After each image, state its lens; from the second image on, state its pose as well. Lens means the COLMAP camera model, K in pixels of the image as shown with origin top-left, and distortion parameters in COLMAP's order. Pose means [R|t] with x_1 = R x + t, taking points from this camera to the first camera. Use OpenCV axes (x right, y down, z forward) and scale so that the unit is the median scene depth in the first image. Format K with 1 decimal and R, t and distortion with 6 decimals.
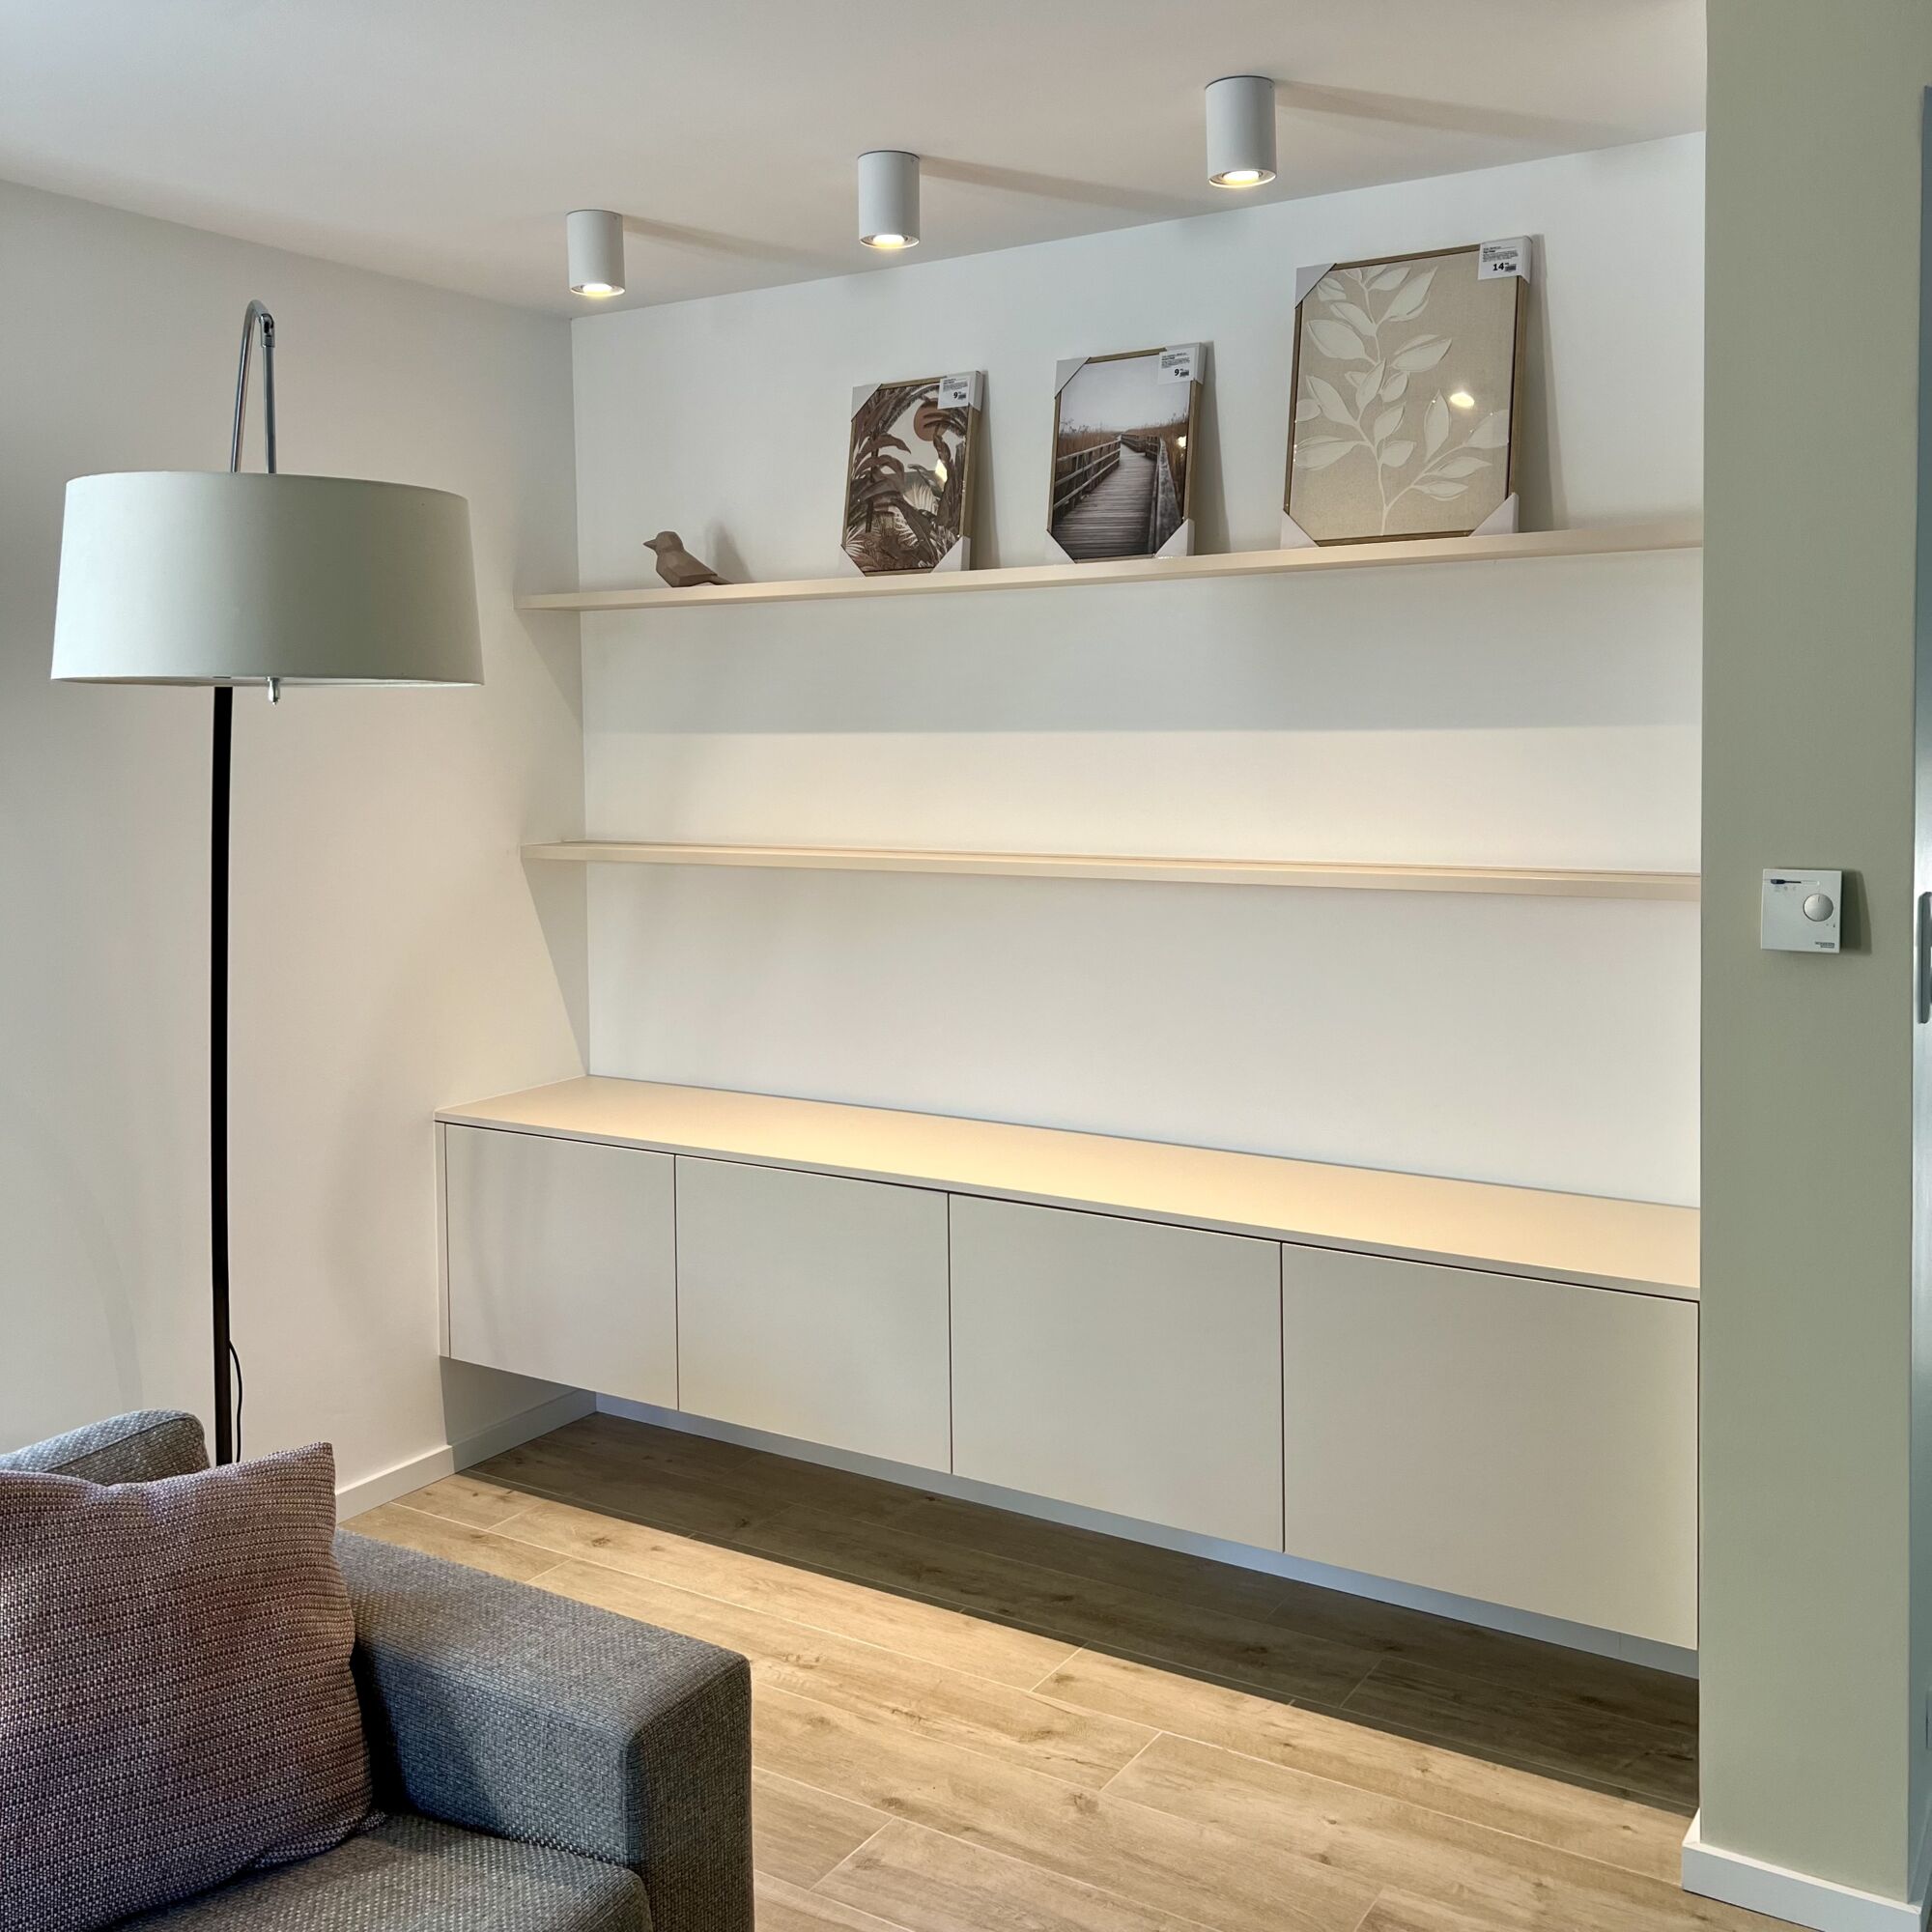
lens RADIAL K [[1946.5, 0, 964.0], [0, 1946.5, 788.5], [0, 0, 1]] dist [0.022838, -0.015481]
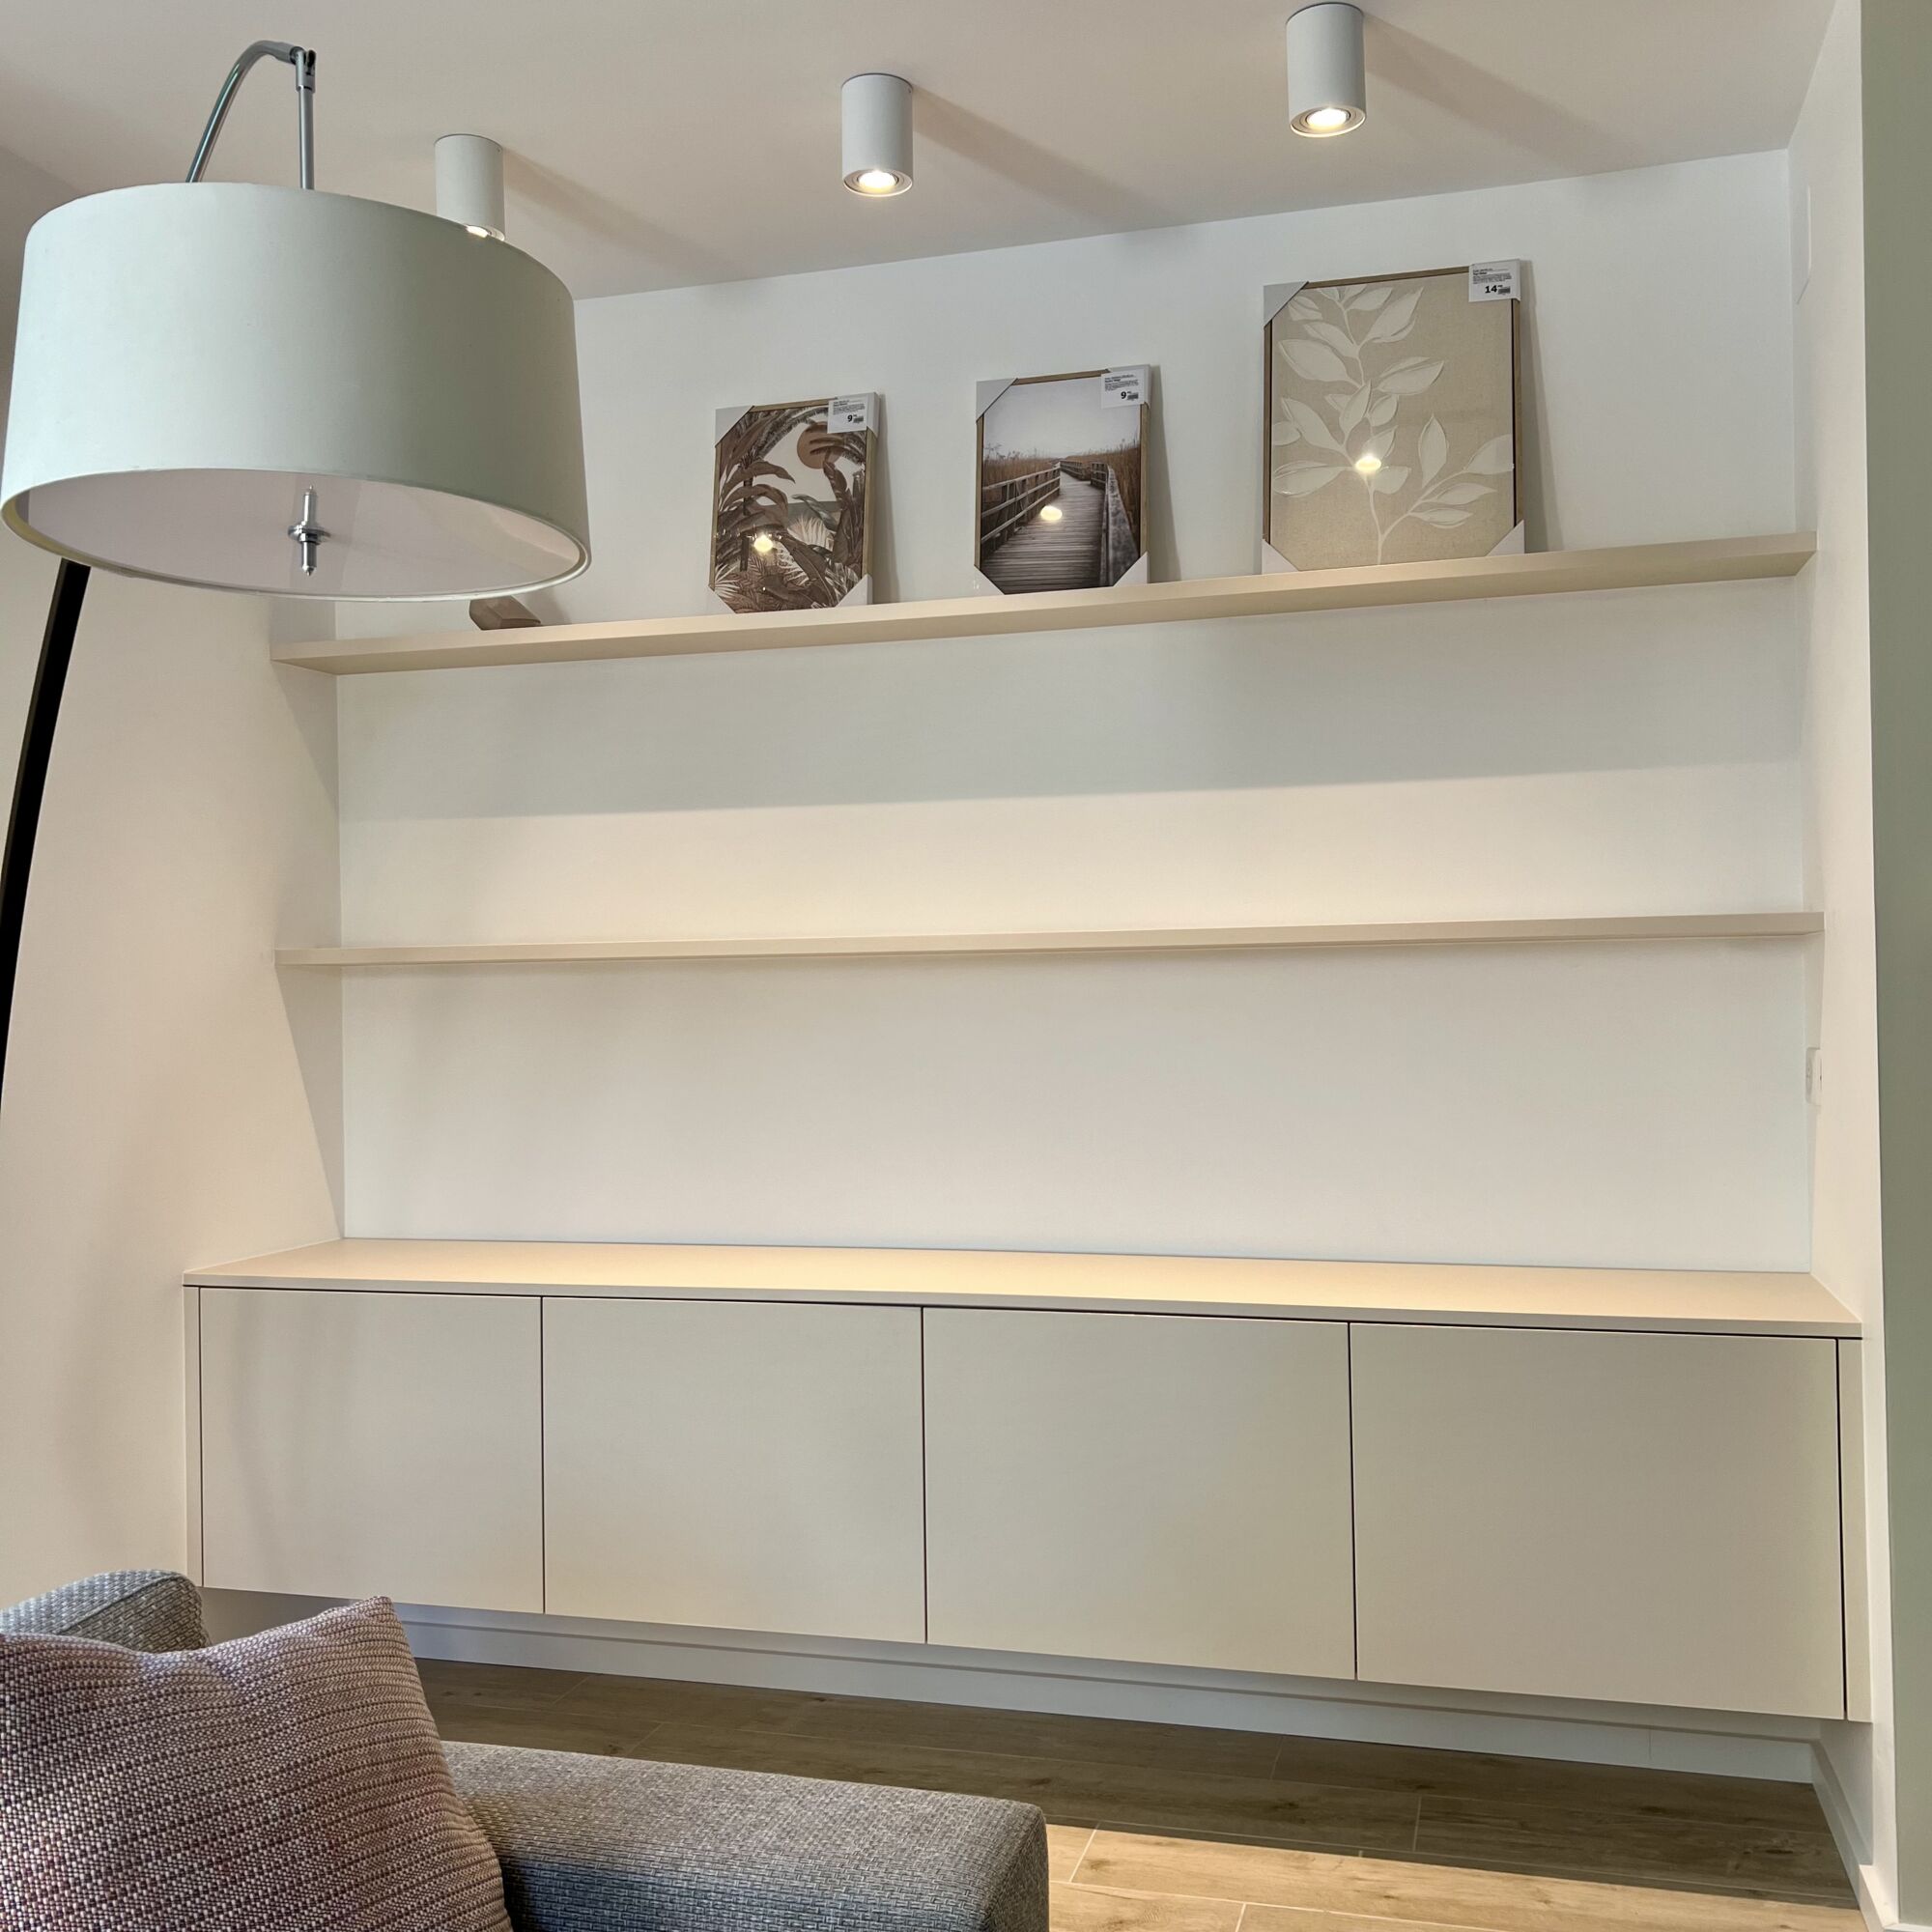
lens RADIAL K [[1956.5, 0, 966.0], [0, 1956.5, 966.0], [0, 0, 1]] dist [0.015413, 0.004030]
pose [[0.958039, 0.002106, 0.286630, -0.222785], [0.012630, 0.998692, -0.049554, 0.096422], [-0.286360, 0.051095, 0.956759, 0.162421]]
